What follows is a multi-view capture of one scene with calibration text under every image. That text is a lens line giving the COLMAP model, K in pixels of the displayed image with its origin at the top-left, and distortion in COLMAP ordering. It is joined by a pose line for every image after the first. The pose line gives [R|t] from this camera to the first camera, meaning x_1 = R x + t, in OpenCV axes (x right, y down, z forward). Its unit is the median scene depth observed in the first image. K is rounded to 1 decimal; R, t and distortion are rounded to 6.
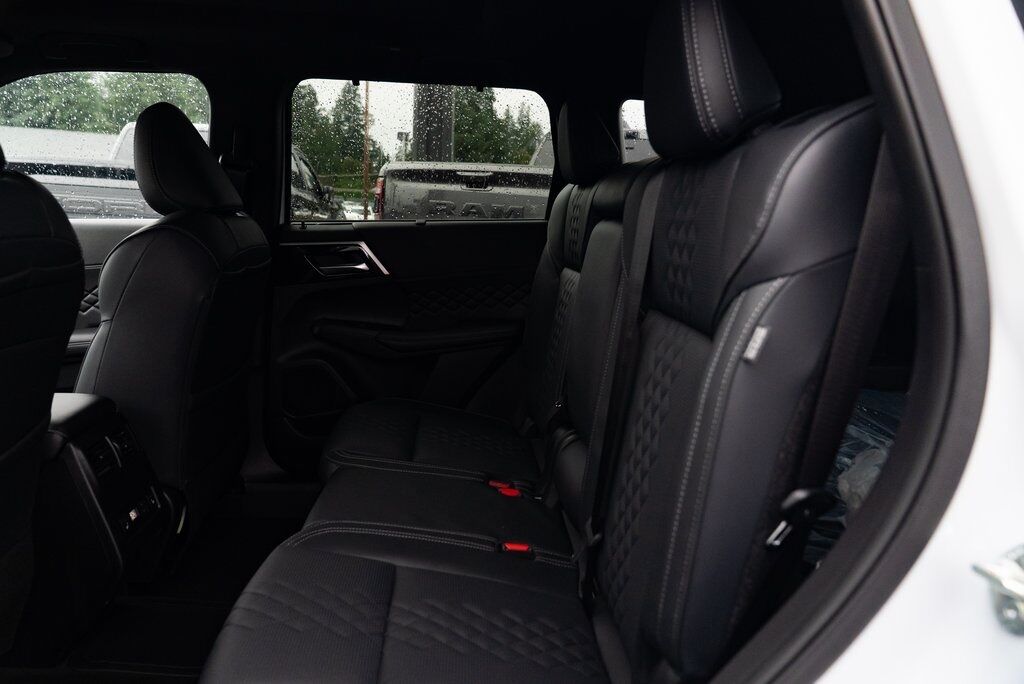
lens RADIAL K [[696.7, 0, 511.5], [0, 696.7, 343.1], [0, 0, 1]] dist [-0.036287, 0.021109]
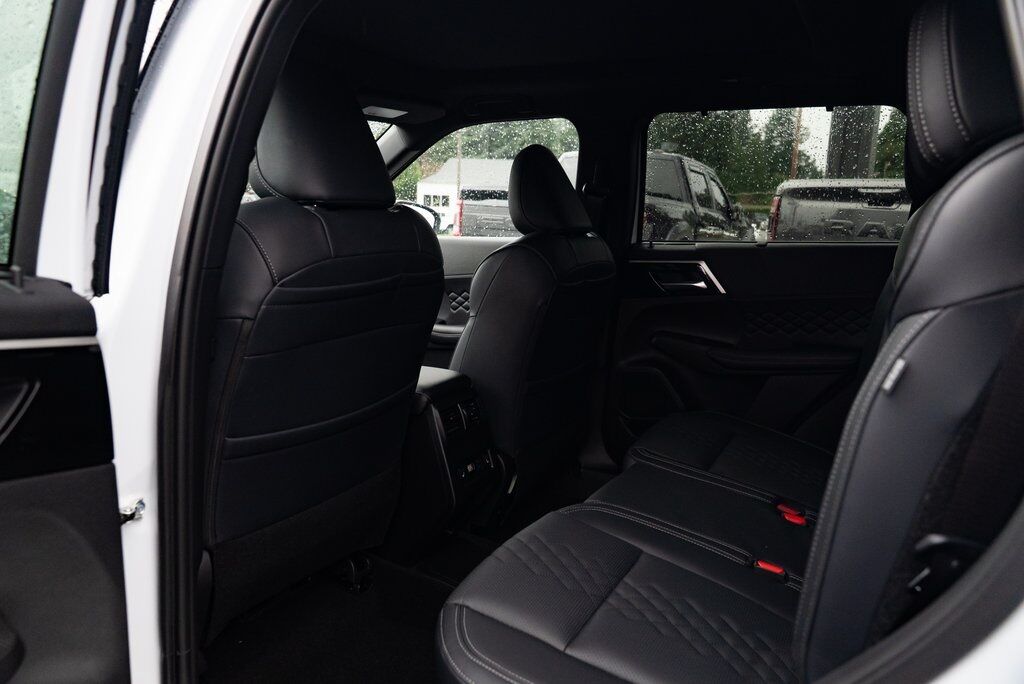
lens RADIAL K [[696.7, 0, 511.8], [0, 696.7, 342.2], [0, 0, 1]] dist [-0.036287, 0.021109]
pose [[0.834132, 0.088142, -0.544477, 0.169900], [-0.102250, 0.994749, 0.004388, 0.002207], [0.542005, 0.052013, 0.838764, -0.048364]]
